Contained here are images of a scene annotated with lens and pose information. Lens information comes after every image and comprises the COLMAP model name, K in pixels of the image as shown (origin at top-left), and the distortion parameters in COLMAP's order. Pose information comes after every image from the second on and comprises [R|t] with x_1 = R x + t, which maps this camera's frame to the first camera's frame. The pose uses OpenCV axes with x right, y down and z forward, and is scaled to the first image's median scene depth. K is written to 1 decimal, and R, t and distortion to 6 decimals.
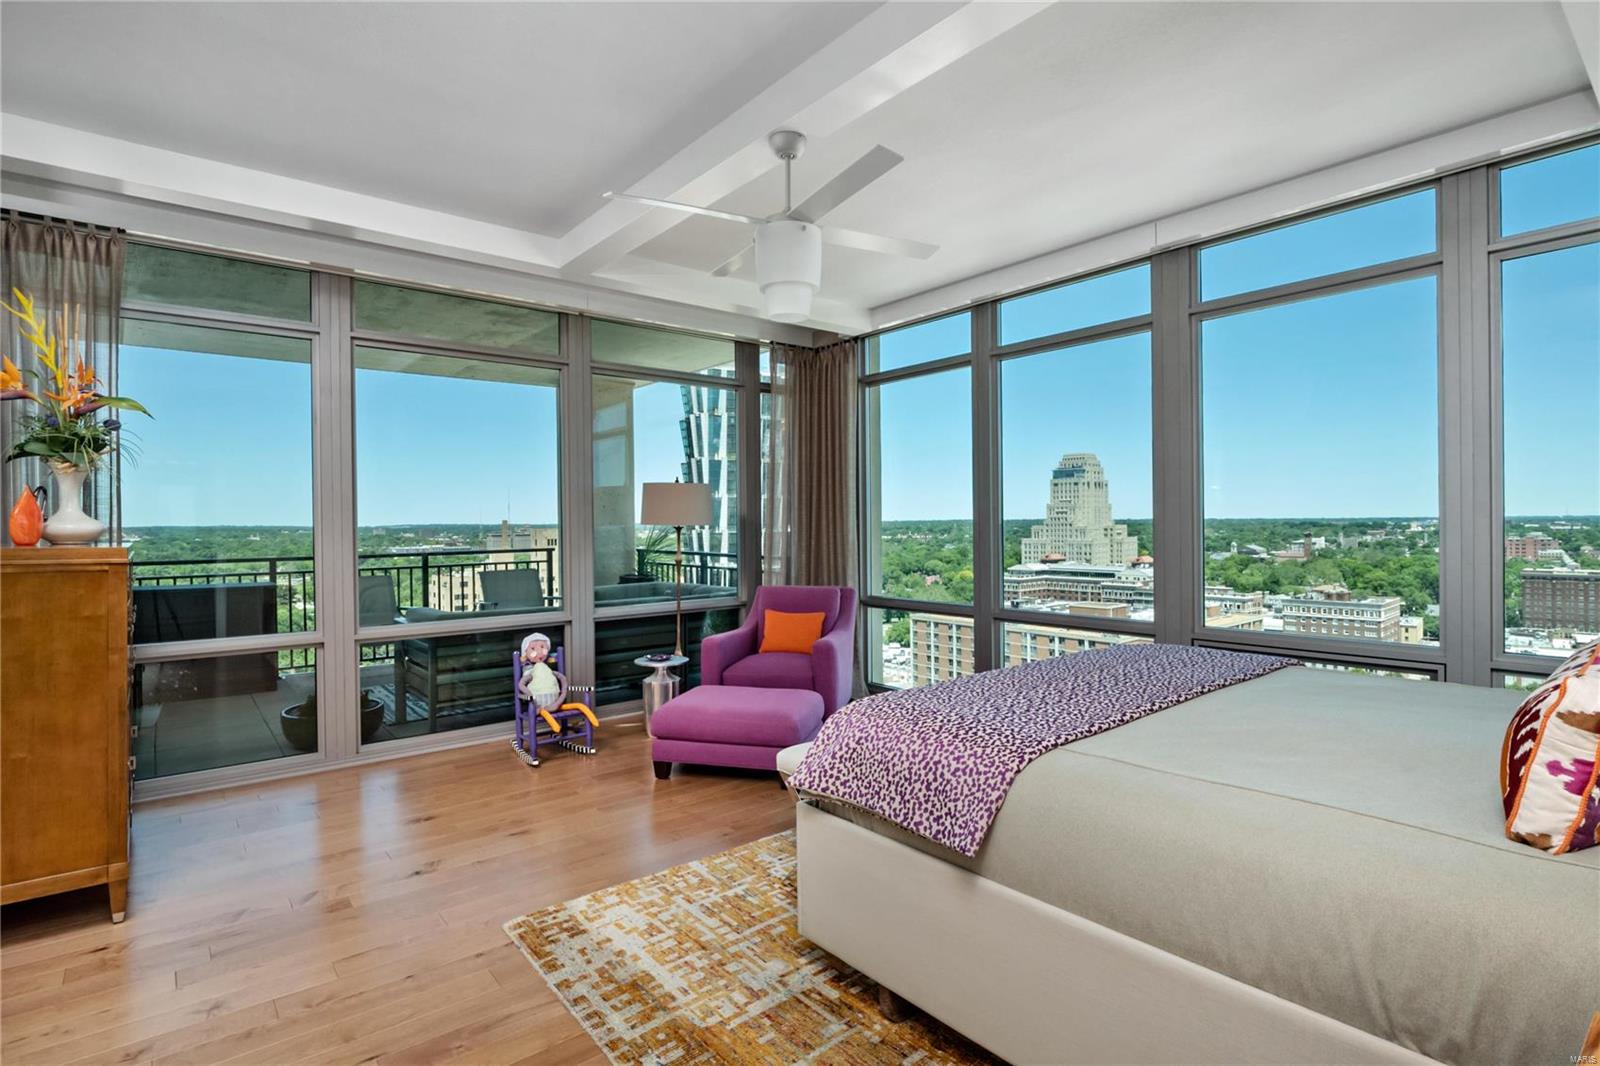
lens RADIAL K [[783.0, 0, 799.7], [0, 783.0, 540.8], [0, 0, 1]] dist [-0.000864, -0.000283]
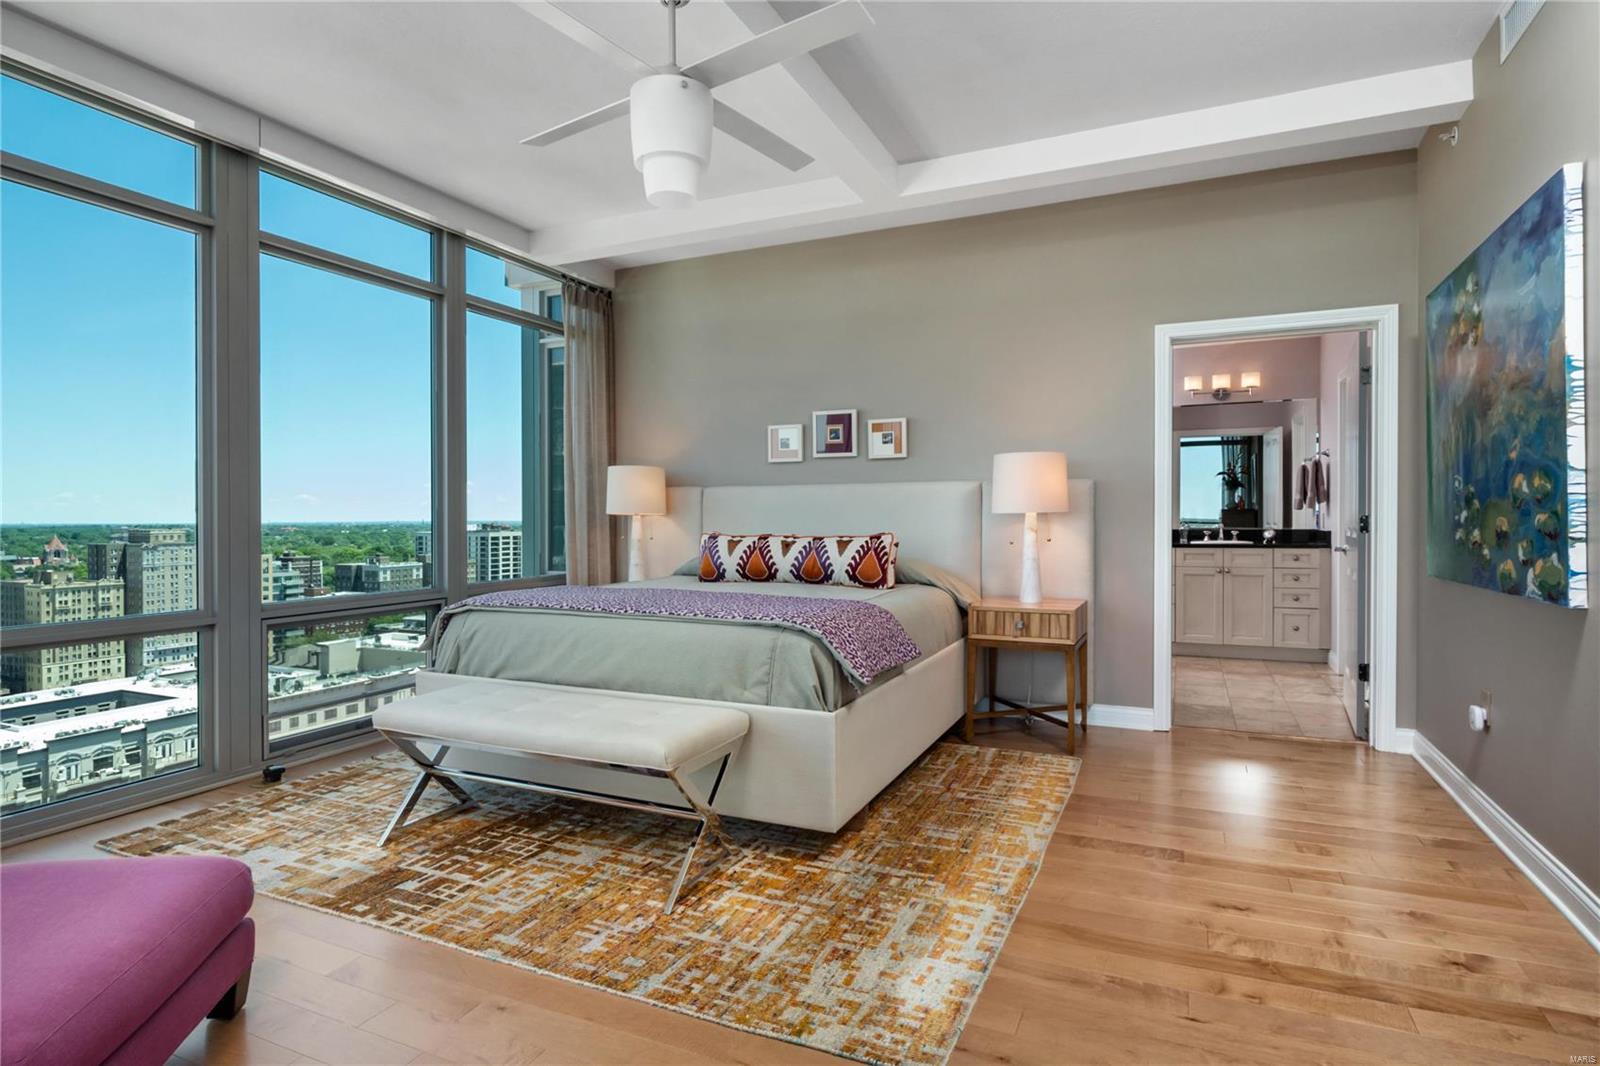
lens RADIAL K [[840.8, 0, 759.7], [0, 840.8, 540.2], [0, 0, 1]] dist [0.004153, -0.006269]
pose [[-0.436230, -0.010207, 0.899777, -0.846309], [0.028909, 0.999261, 0.025351, 0.048005], [-0.899371, 0.037071, -0.435612, 1.325046]]
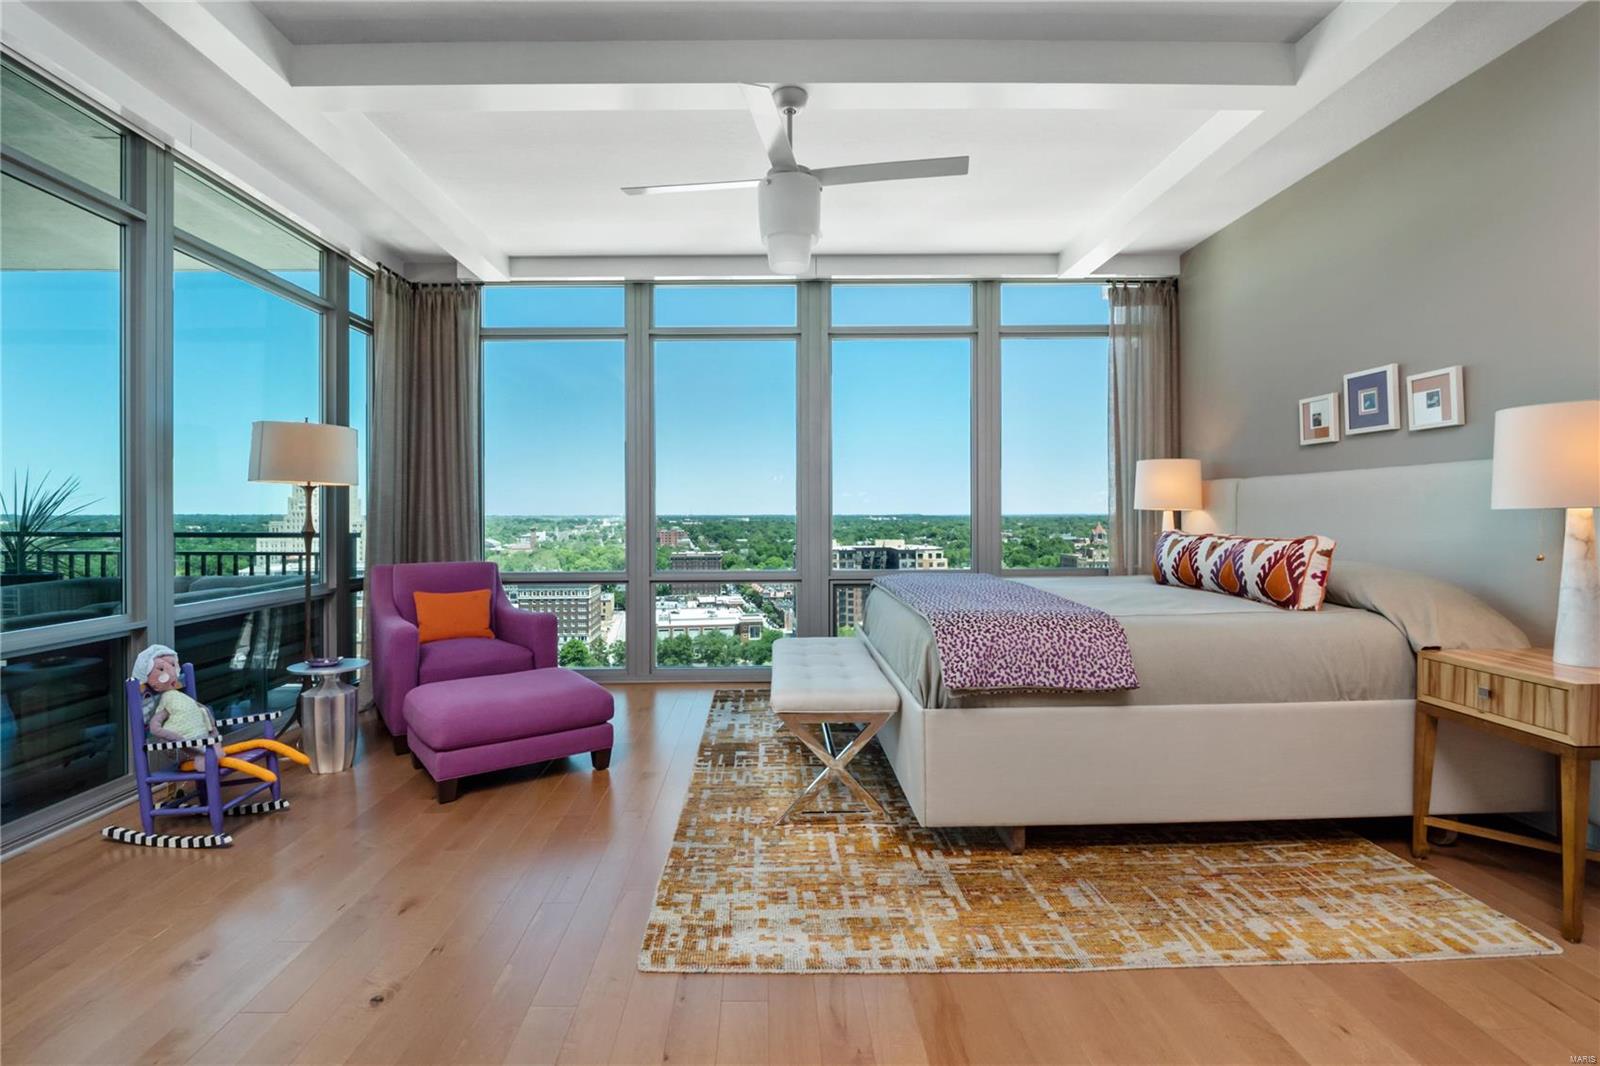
lens RADIAL K [[751.9, 0, 791.4], [0, 751.9, 533.6], [0, 0, 1]] dist [-0.004899, -0.004218]
pose [[0.615834, -0.013184, 0.787766, -0.800544], [0.016436, 0.999857, 0.003884, 0.061567], [-0.787705, 0.010556, 0.615962, 0.400473]]
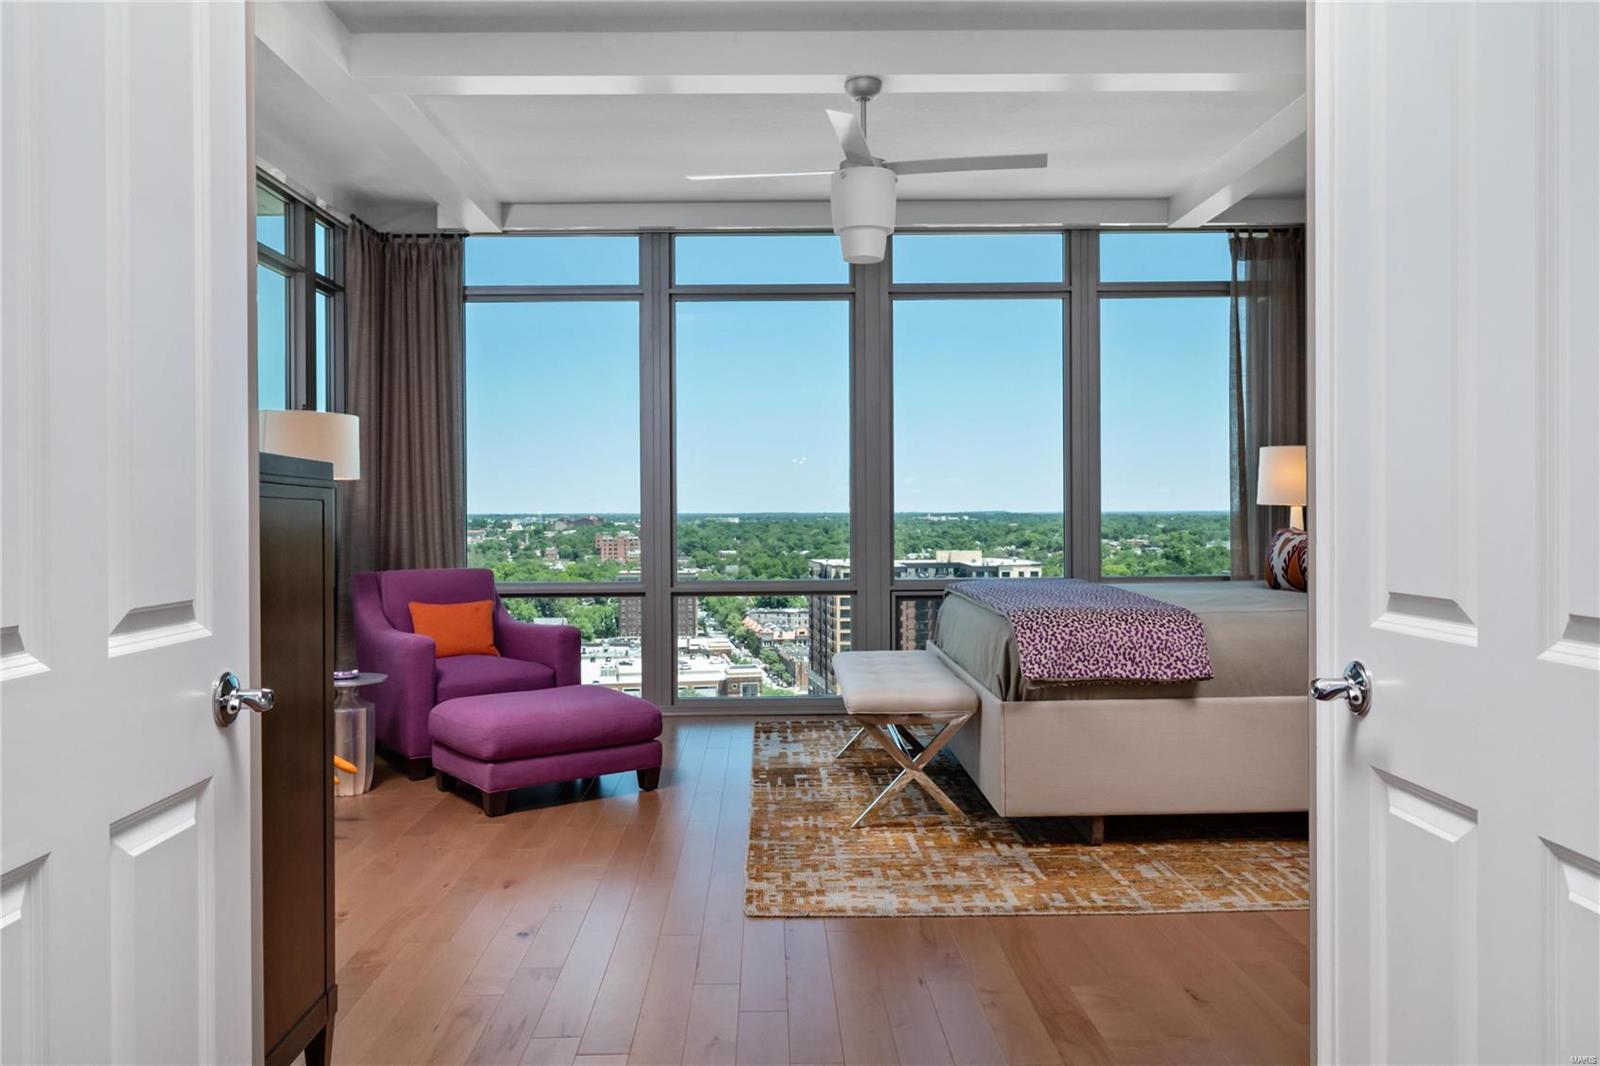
lens RADIAL K [[1173.5, 0, 773.2], [0, 1173.5, 525.3], [0, 0, 1]] dist [0.006392, -0.020214]
pose [[0.636357, -0.003311, 0.771388, -1.274890], [0.018182, 0.999777, -0.010709, 0.074240], [-0.771181, 0.020840, 0.636275, 0.134584]]
